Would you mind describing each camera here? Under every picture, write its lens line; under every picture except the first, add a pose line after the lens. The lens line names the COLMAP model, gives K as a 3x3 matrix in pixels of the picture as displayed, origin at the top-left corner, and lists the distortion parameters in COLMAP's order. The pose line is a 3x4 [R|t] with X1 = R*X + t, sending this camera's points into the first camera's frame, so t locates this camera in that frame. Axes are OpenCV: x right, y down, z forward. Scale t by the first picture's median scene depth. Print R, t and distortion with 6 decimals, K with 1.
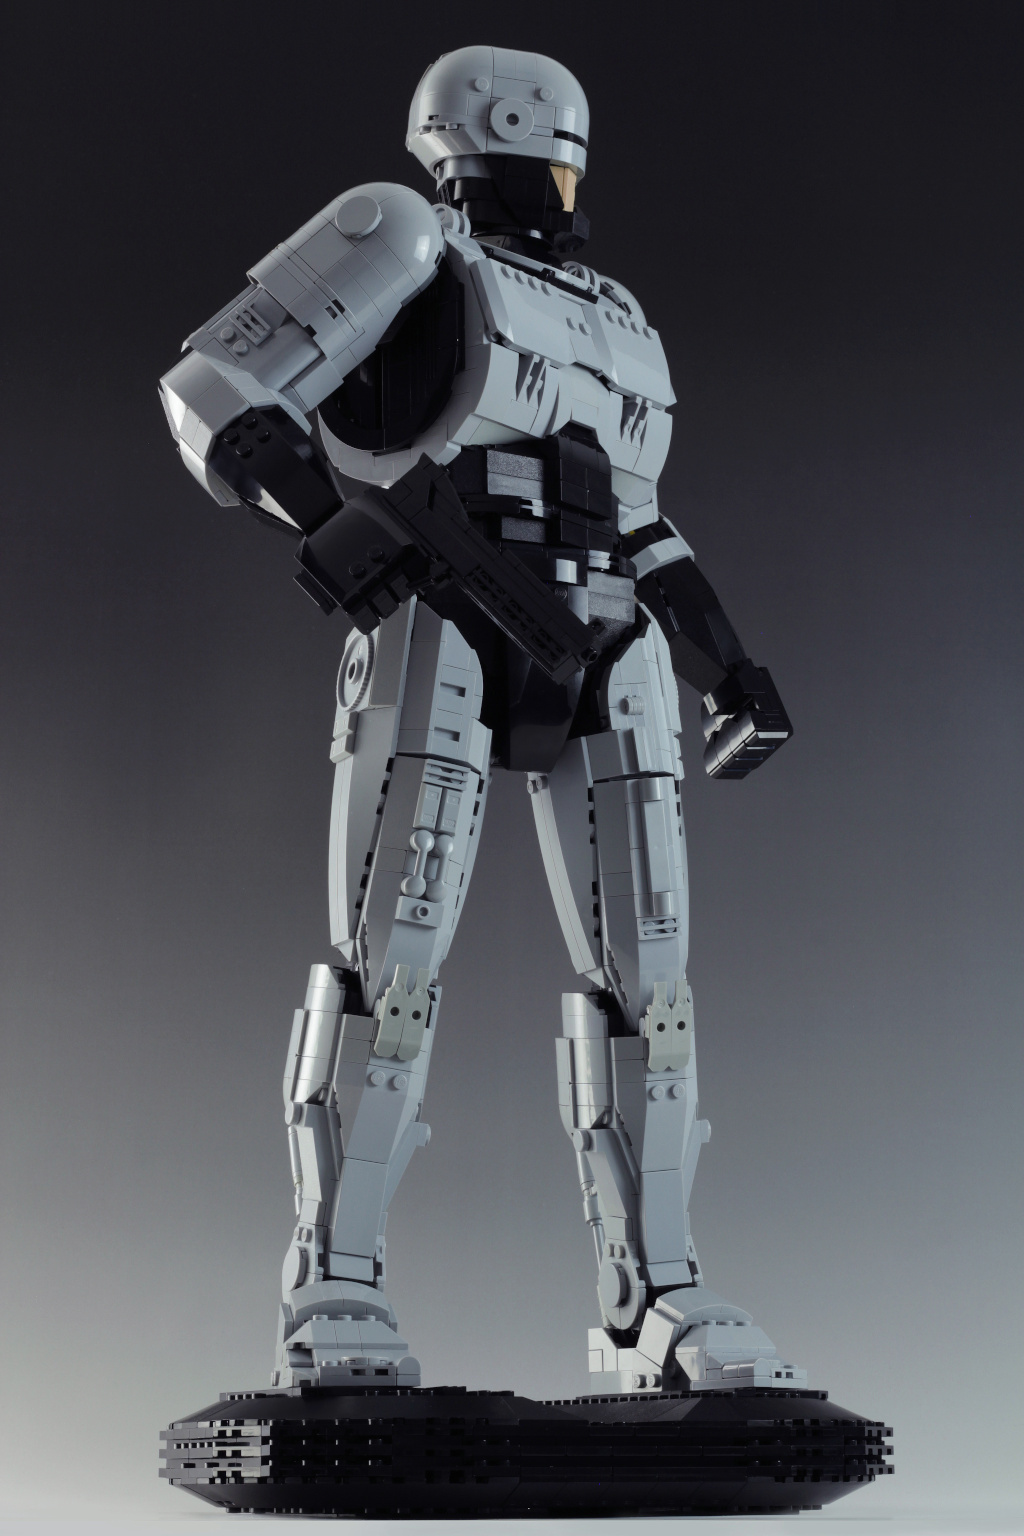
lens RADIAL K [[4649.6, 0, 511.7], [0, 4649.6, 774.7], [0, 0, 1]] dist [0.009443, 0.000000]
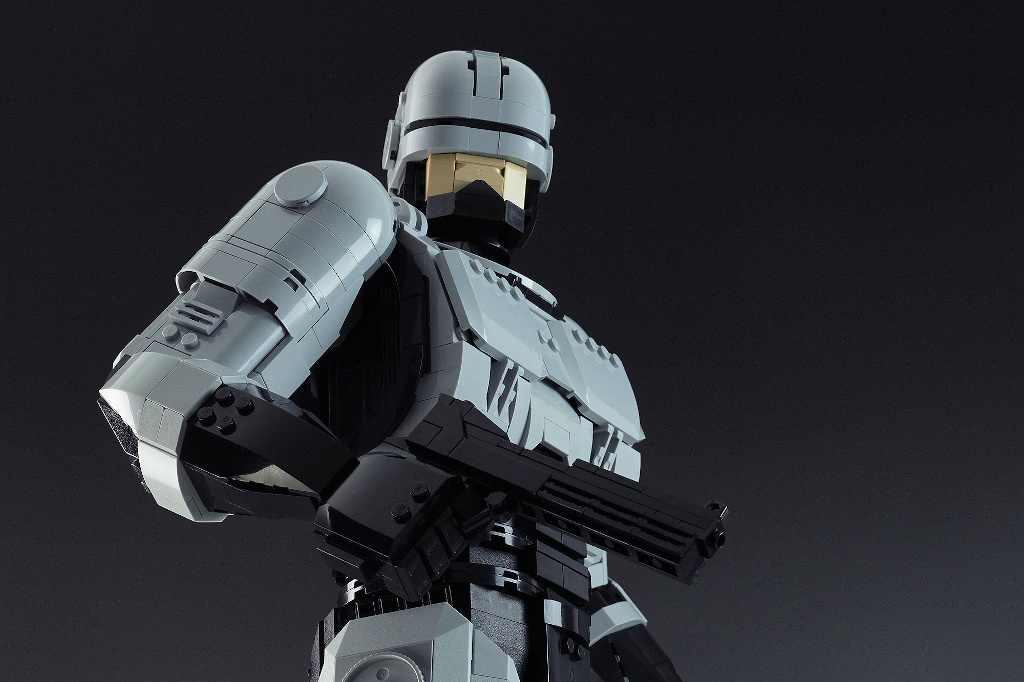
lens RADIAL K [[3099.8, 0, 510.5], [0, 3099.8, 344.8], [0, 0, 1]] dist [0.009443, 0.000000]
pose [[0.991767, 0.024066, 0.125776, -0.067085], [0.004781, 0.974539, -0.224169, 0.036464], [-0.127968, 0.222925, 0.966400, 0.435924]]
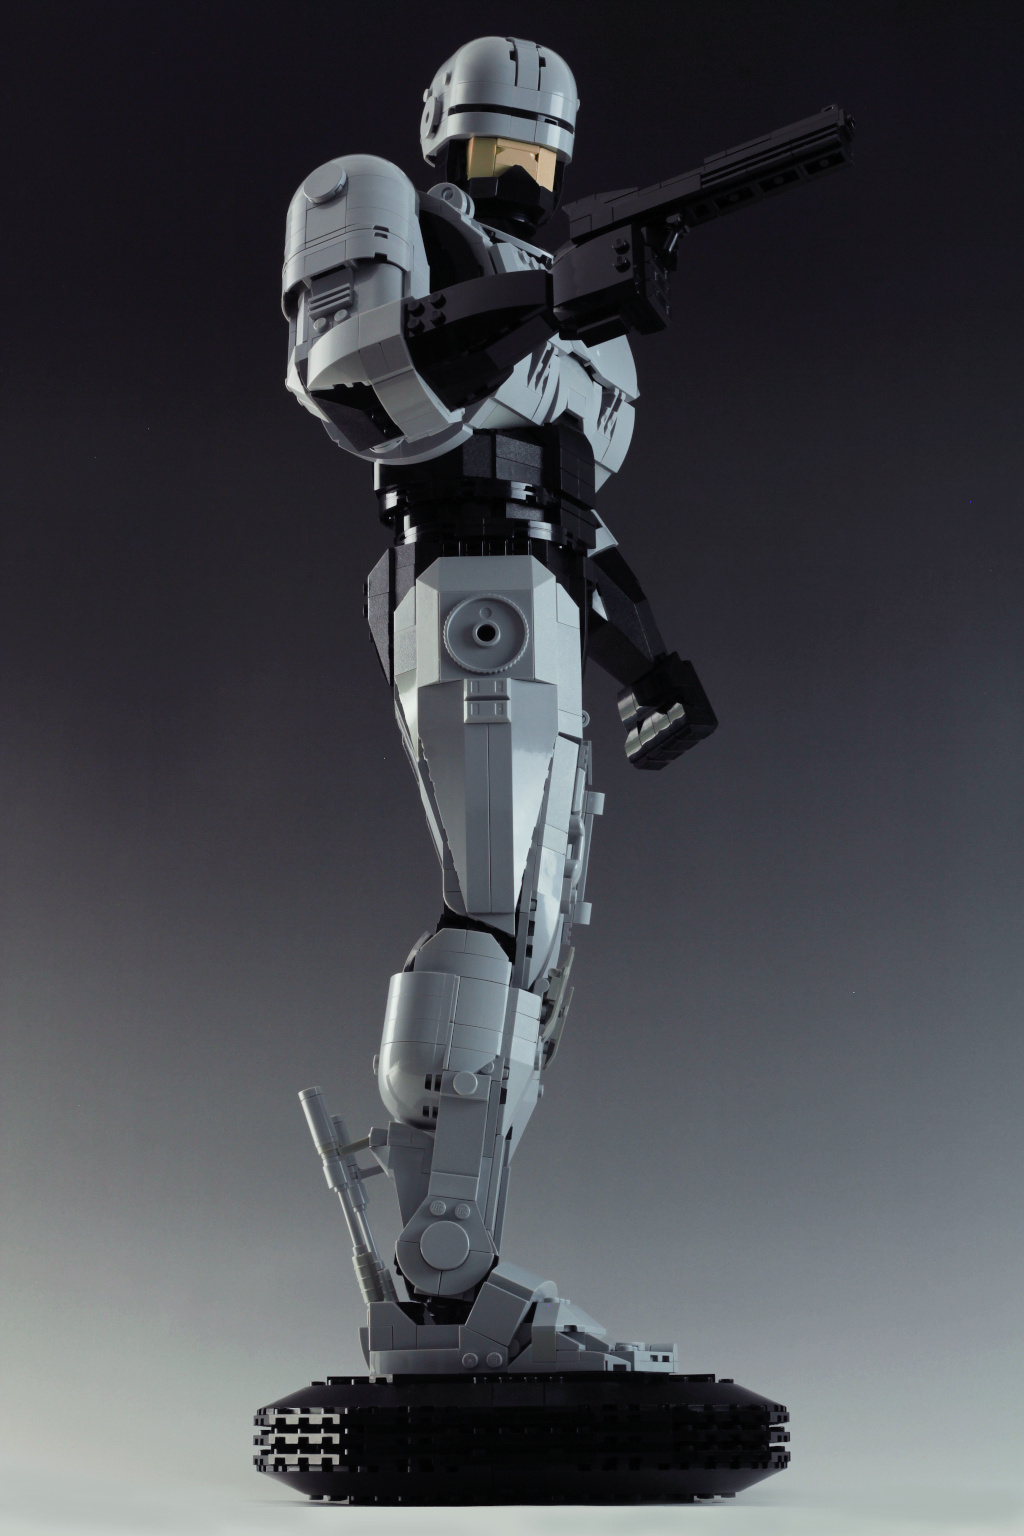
lens RADIAL K [[4649.6, 0, 517.5], [0, 4649.6, 758.4], [0, 0, 1]] dist [0.009443, 0.000000]
pose [[0.963520, 0.035125, 0.265321, -0.261402], [-0.035412, 0.999366, -0.003703, 0.003187], [-0.265283, -0.005828, 0.964153, 0.036224]]
